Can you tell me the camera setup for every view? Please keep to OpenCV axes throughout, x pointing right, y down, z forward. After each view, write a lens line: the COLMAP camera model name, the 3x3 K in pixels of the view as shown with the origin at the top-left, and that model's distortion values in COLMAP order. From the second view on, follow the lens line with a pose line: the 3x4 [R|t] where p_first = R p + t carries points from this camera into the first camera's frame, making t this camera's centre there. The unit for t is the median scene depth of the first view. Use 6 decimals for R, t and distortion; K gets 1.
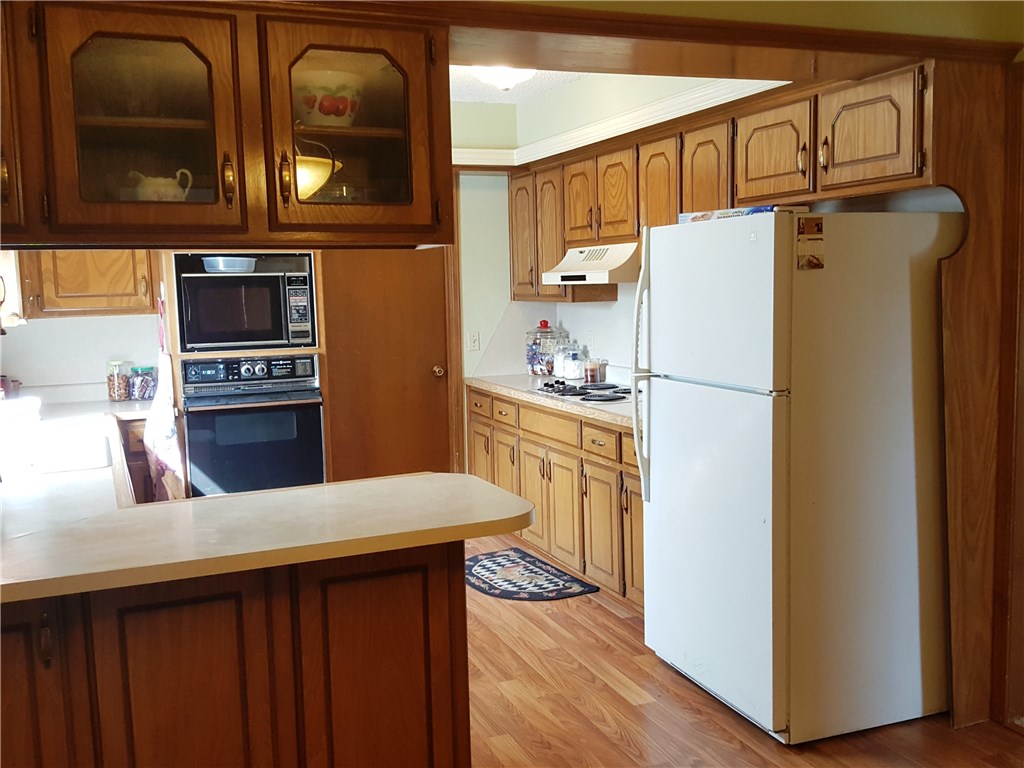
lens RADIAL K [[998.0, 0, 494.0], [0, 998.0, 397.9], [0, 0, 1]] dist [0.159449, -0.335501]
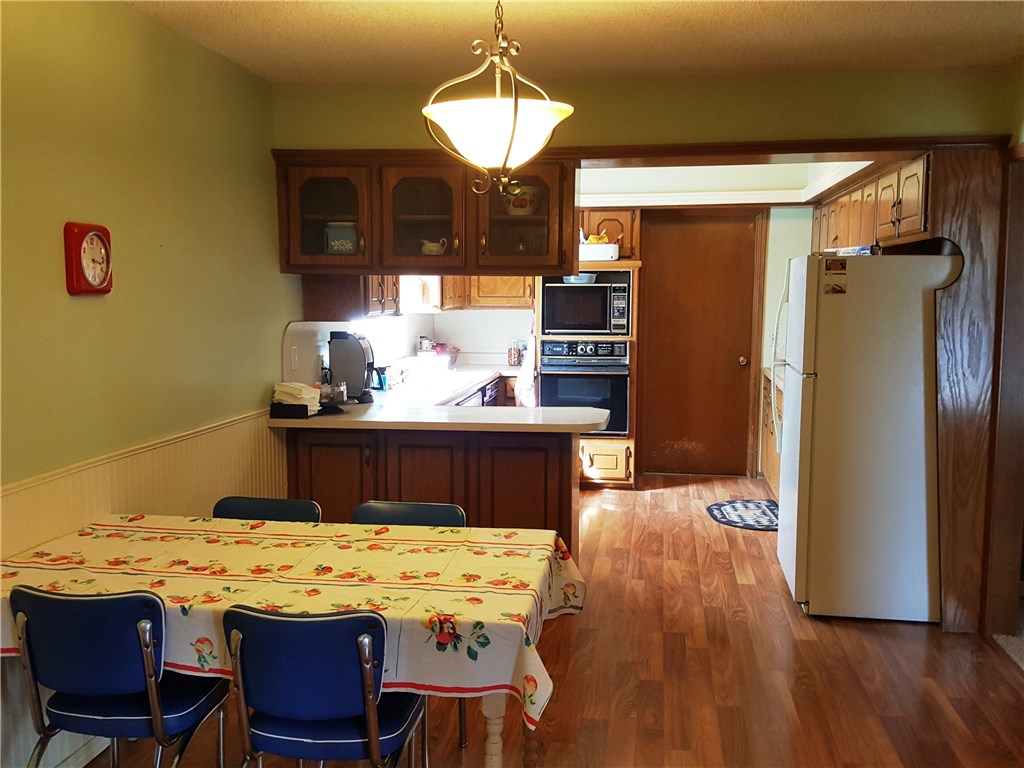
lens RADIAL K [[998.0, 0, 494.0], [0, 998.0, 397.9], [0, 0, 1]] dist [0.159449, -0.335501]
pose [[0.854014, 0.083869, -0.513446, 0.407155], [-0.083885, 0.996205, 0.023199, 0.020574], [0.513443, 0.023258, 0.857809, -0.328914]]
